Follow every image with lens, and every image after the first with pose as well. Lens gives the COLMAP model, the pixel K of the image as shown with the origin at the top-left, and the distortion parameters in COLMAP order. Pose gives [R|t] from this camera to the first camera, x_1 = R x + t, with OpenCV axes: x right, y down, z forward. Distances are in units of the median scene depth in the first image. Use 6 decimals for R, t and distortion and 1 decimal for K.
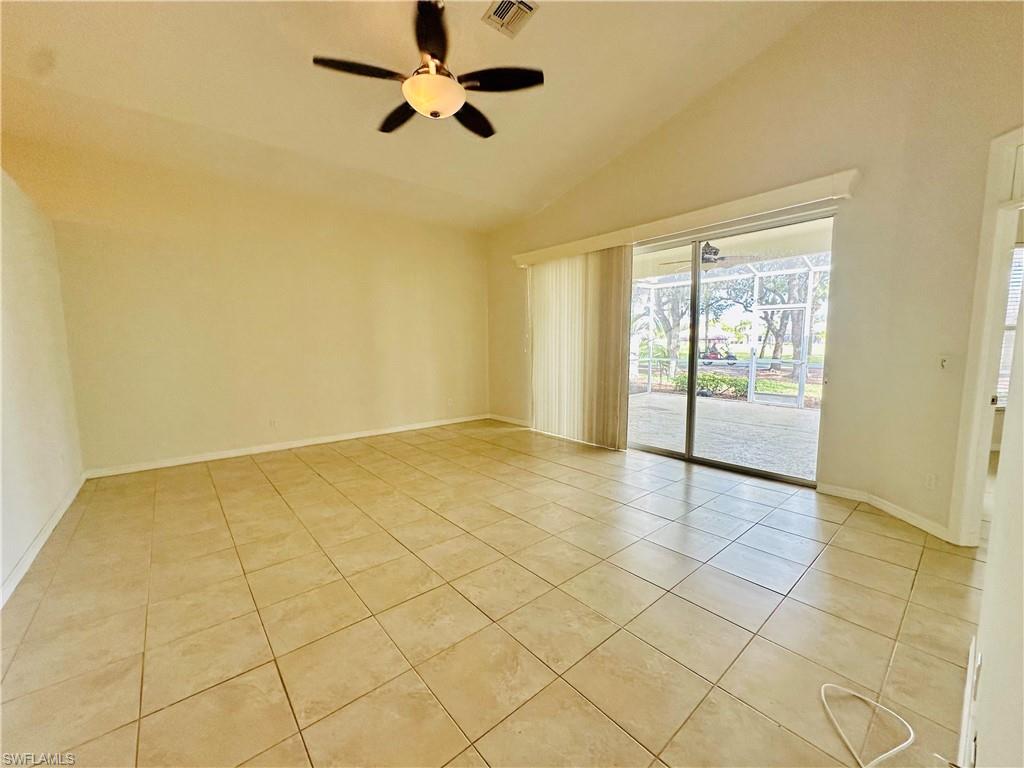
lens RADIAL K [[409.5, 0, 512.4], [0, 409.5, 385.2], [0, 0, 1]] dist [-0.000306, -0.000201]
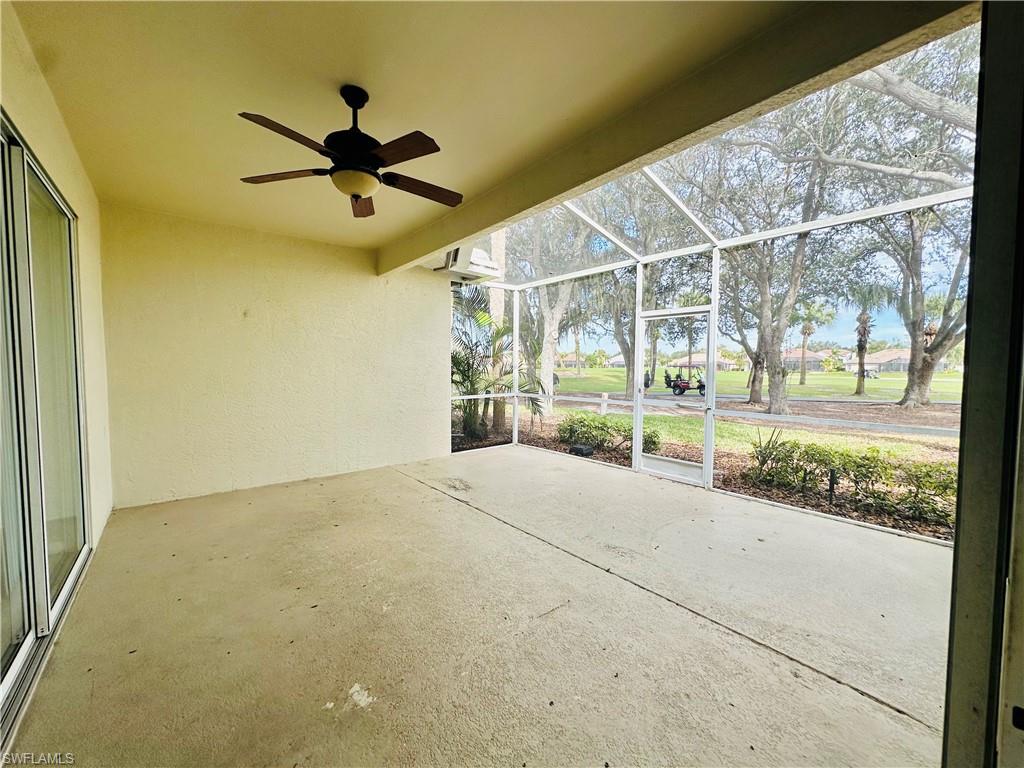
lens RADIAL K [[409.5, 0, 512.4], [0, 409.5, 385.2], [0, 0, 1]] dist [-0.000306, -0.000201]
pose [[0.999858, 0.008905, -0.014278, 0.934845], [-0.009756, 0.998110, -0.060679, -0.102589], [0.013711, 0.060810, 0.998055, 0.895203]]
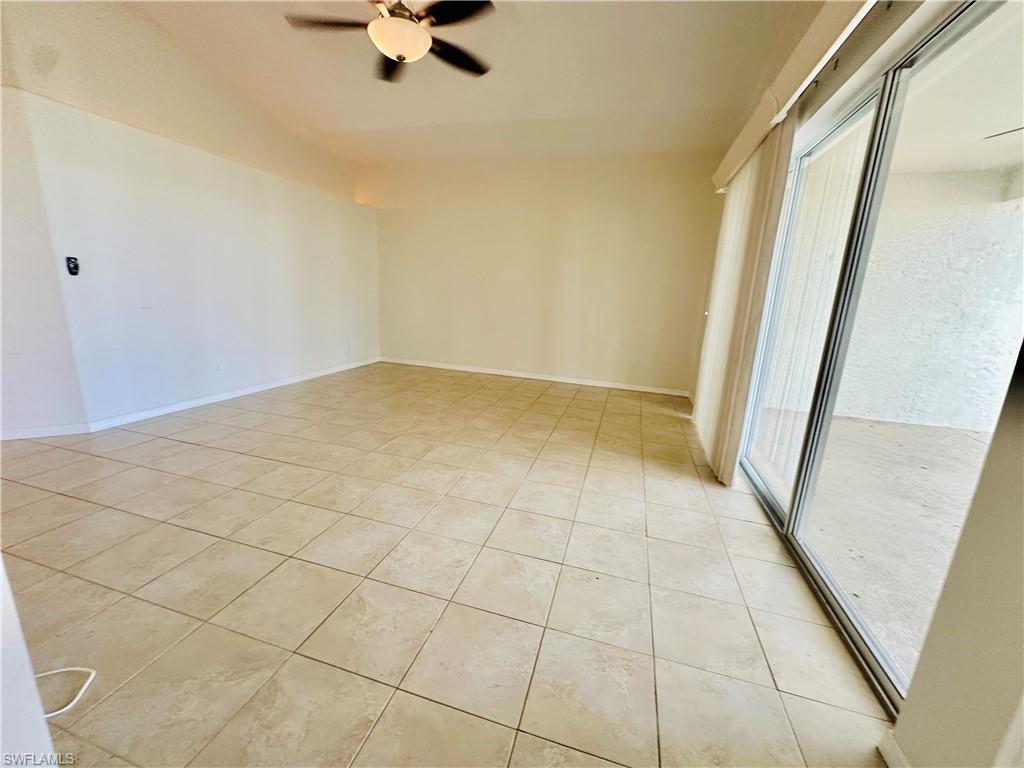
lens RADIAL K [[409.5, 0, 512.4], [0, 409.5, 385.2], [0, 0, 1]] dist [-0.000306, -0.000201]
pose [[0.545609, 0.223210, -0.807768, 0.738422], [-0.143647, 0.974521, 0.172262, -0.056144], [0.825637, 0.022046, 0.563771, 0.500286]]
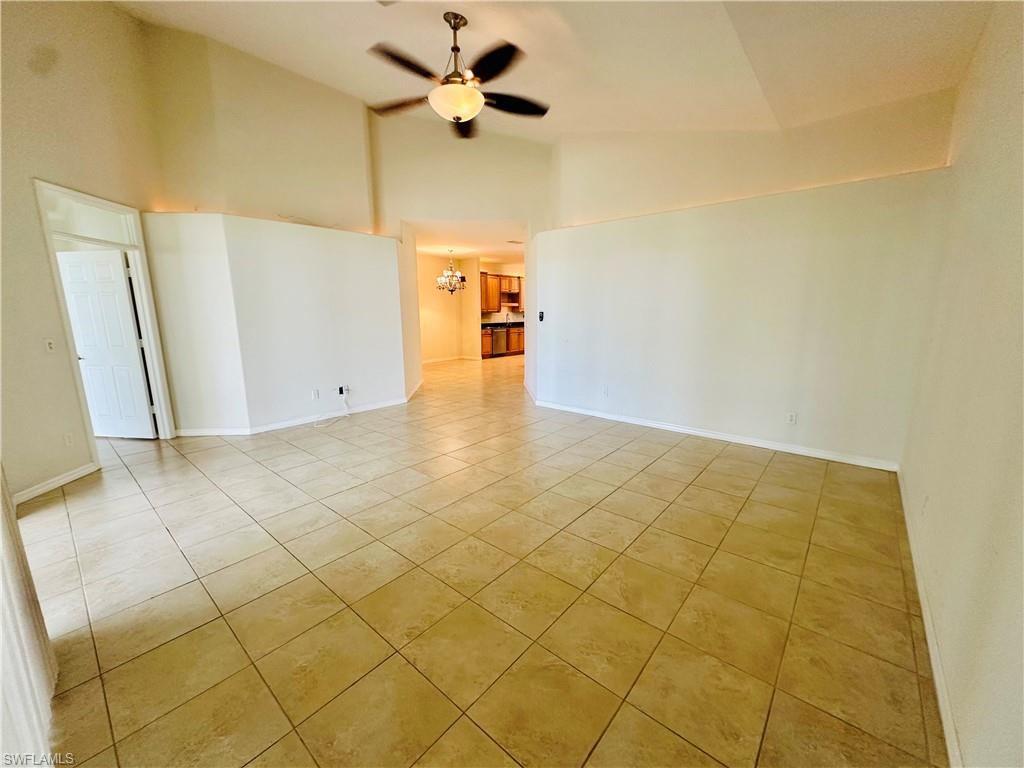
lens RADIAL K [[409.5, 0, 512.4], [0, 409.5, 385.2], [0, 0, 1]] dist [-0.000306, -0.000201]
pose [[-0.988242, 0.042315, -0.146922, -0.105218], [-0.001224, 0.958719, 0.284353, -0.207842], [0.152890, 0.281190, -0.947395, 1.723073]]
